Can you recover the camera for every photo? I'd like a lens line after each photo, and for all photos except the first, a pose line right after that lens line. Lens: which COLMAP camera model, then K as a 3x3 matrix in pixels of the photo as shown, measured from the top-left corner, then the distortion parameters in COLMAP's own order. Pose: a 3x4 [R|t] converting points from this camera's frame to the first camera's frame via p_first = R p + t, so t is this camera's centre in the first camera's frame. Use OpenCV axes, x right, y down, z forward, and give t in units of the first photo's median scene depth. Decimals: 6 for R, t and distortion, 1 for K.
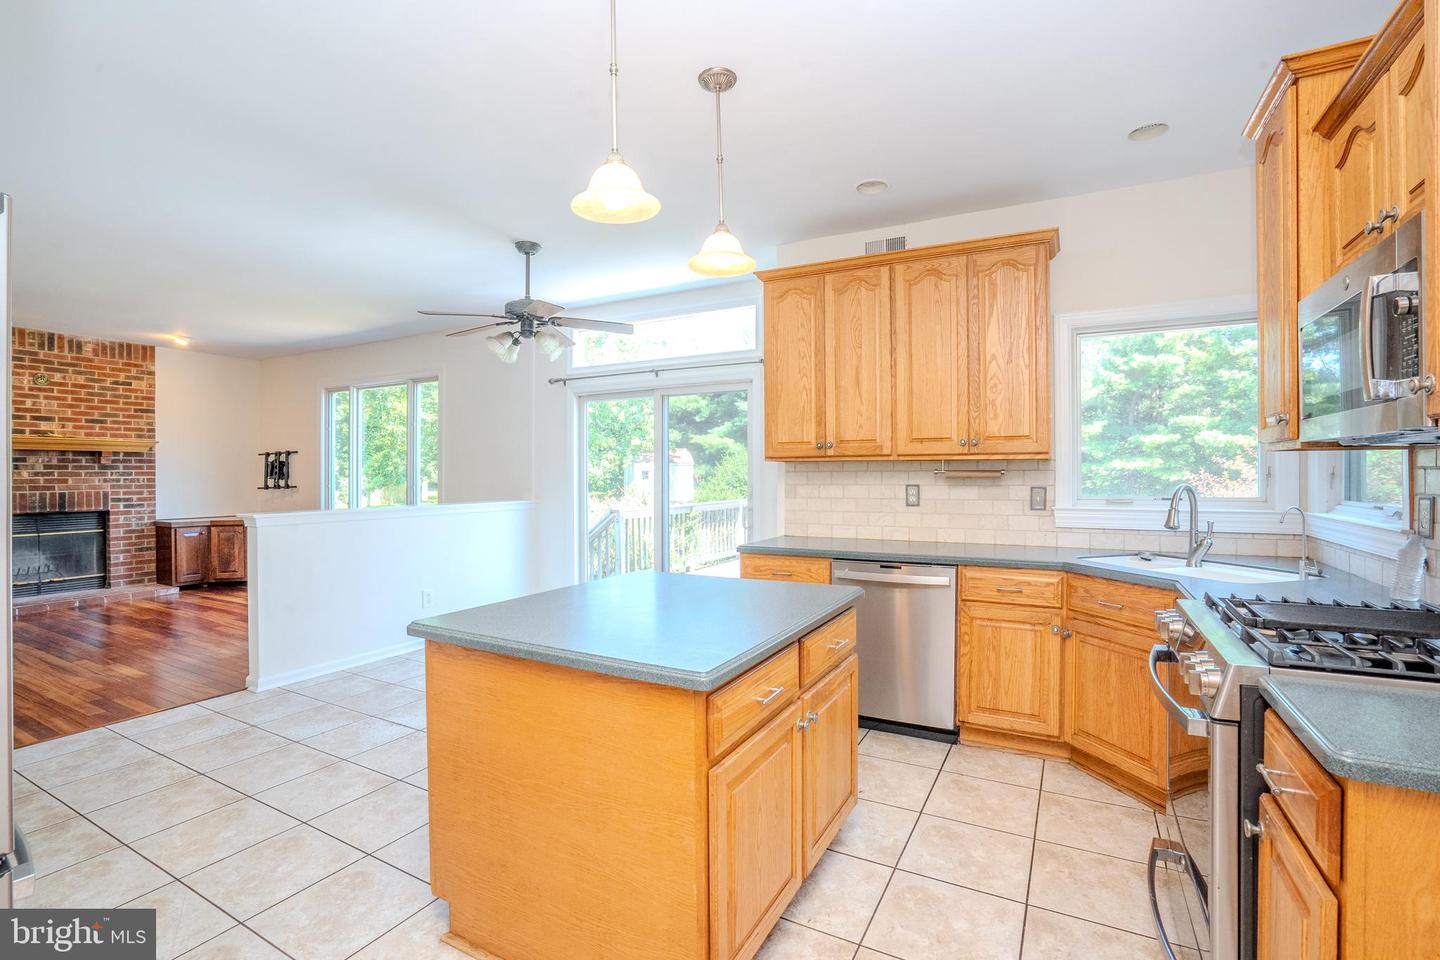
lens RADIAL K [[668.3, 0, 722.1], [0, 668.3, 480.1], [0, 0, 1]] dist [-0.044975, 0.013694]
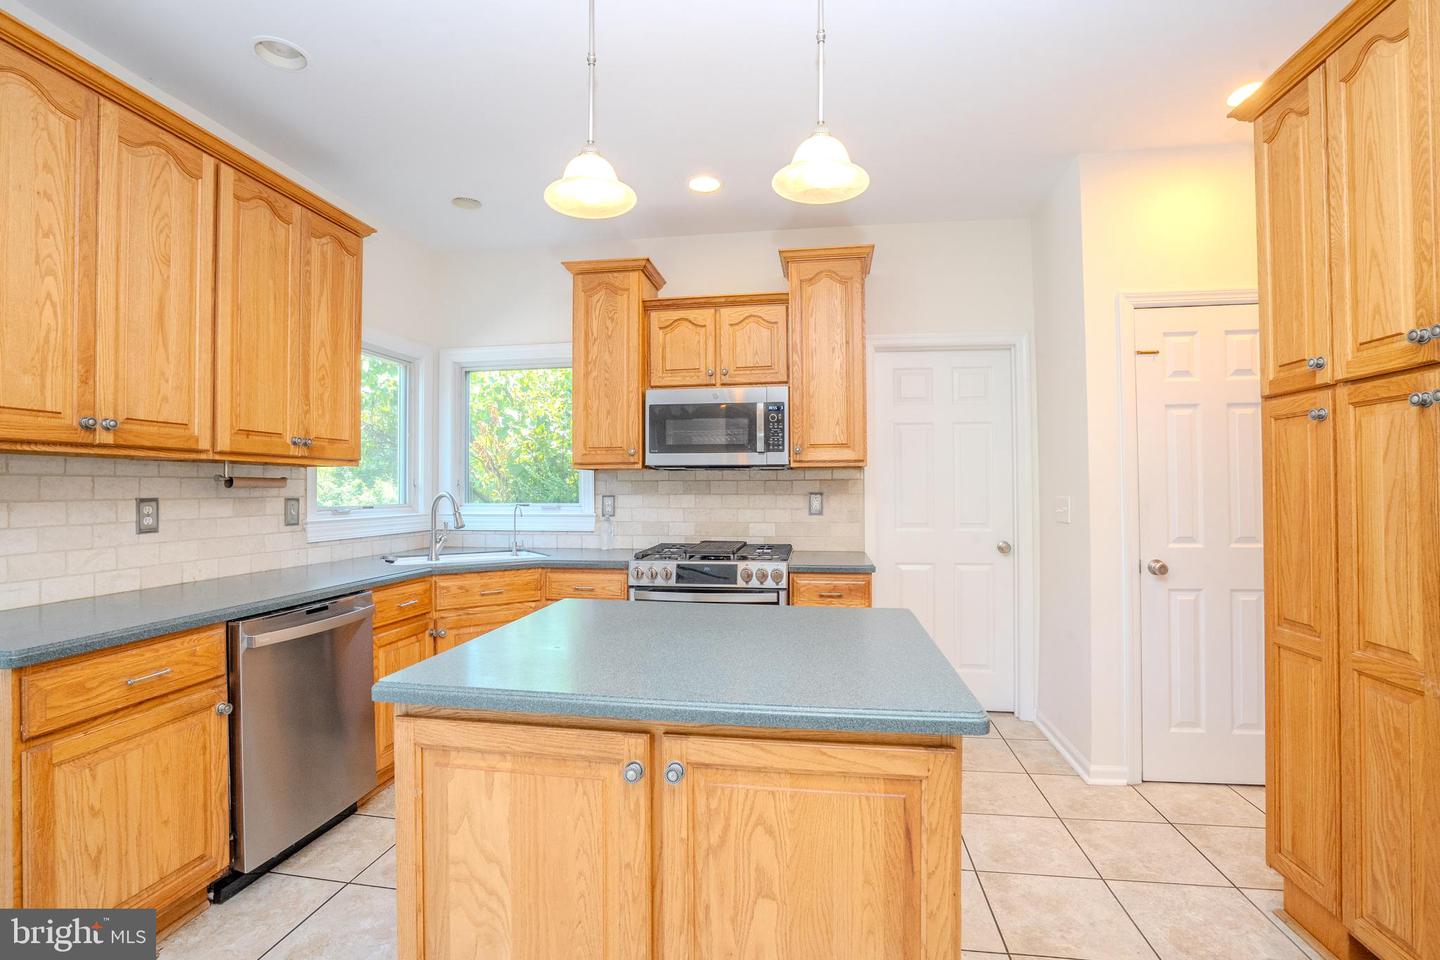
lens RADIAL K [[668.3, 0, 723.5], [0, 668.3, 487.1], [0, 0, 1]] dist [-0.044975, 0.013694]
pose [[-0.350696, 0.005278, 0.936475, -0.449508], [0.011840, 0.999929, -0.001202, 0.003135], [-0.936415, 0.010666, -0.350734, 0.667445]]
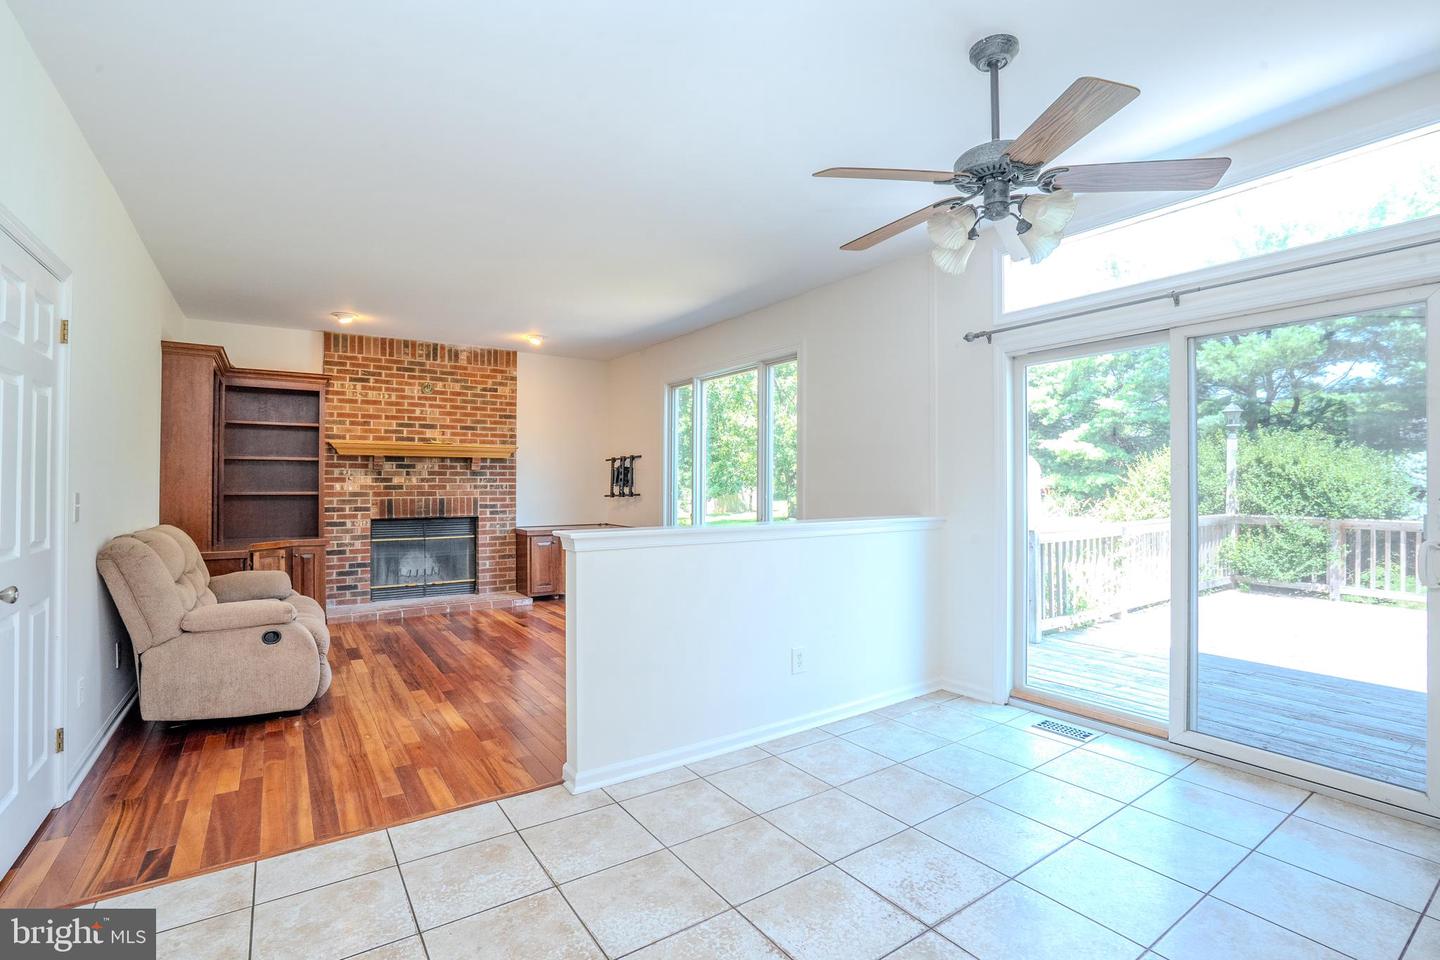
lens RADIAL K [[668.3, 0, 722.9], [0, 668.3, 477.2], [0, 0, 1]] dist [-0.044975, 0.013694]
pose [[0.894923, -0.003349, -0.446208, -0.268053], [-0.006314, 0.999777, -0.020167, 0.007372], [0.446176, 0.020865, 0.894702, 0.451656]]
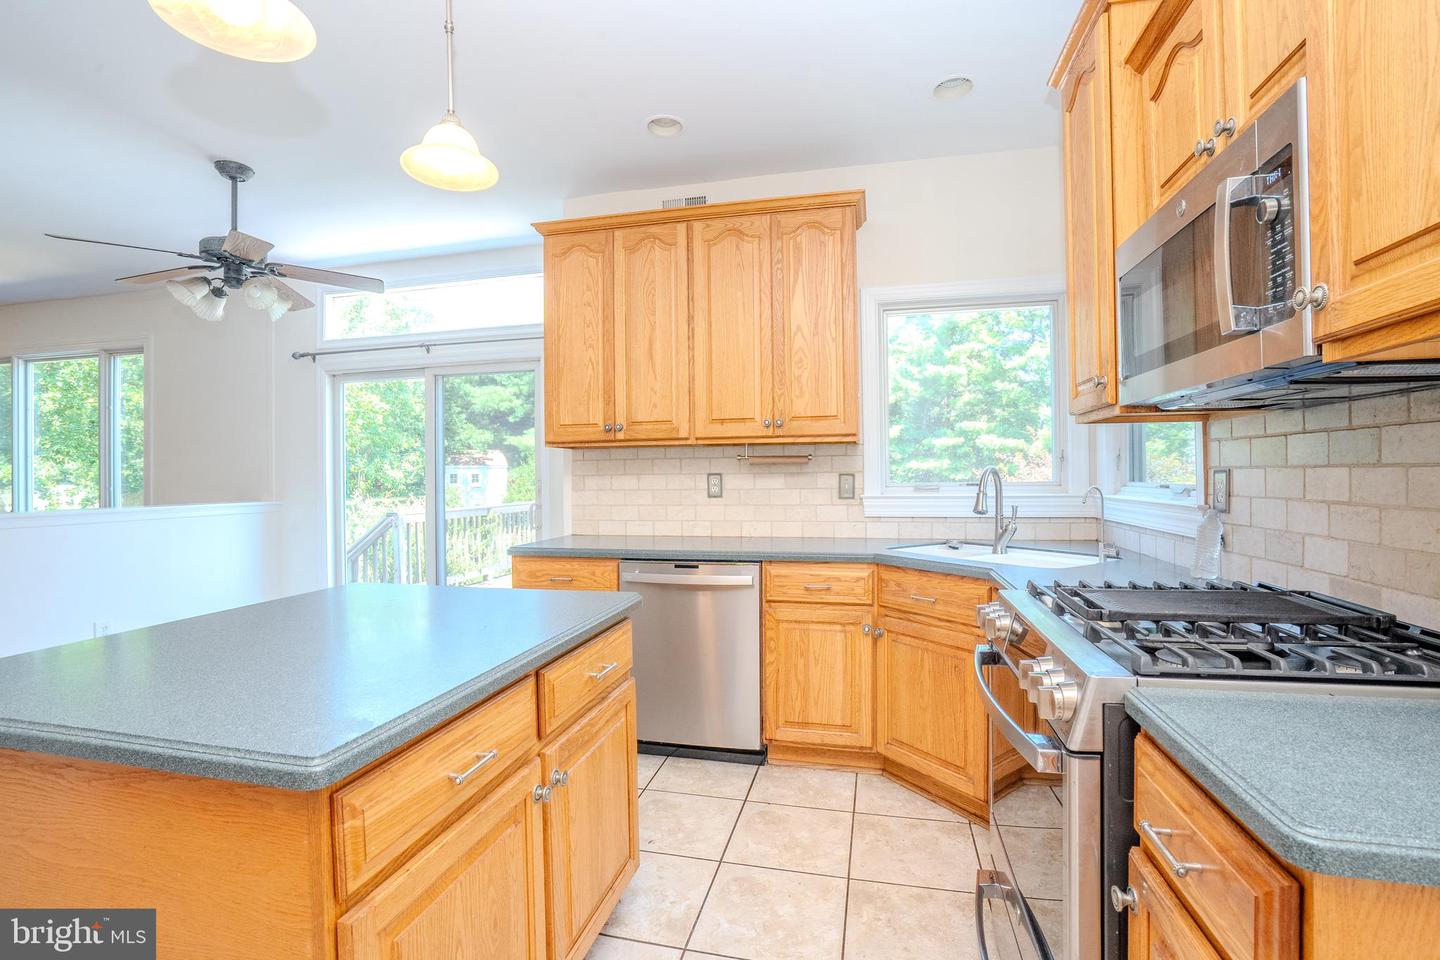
lens RADIAL K [[668.3, 0, 724.1], [0, 668.3, 477.8], [0, 0, 1]] dist [-0.044975, 0.013694]
pose [[0.965068, -0.006973, 0.261908, 0.059827], [0.009335, 0.999926, -0.007773, 0.019010], [-0.261835, 0.009946, 0.965061, 0.126129]]
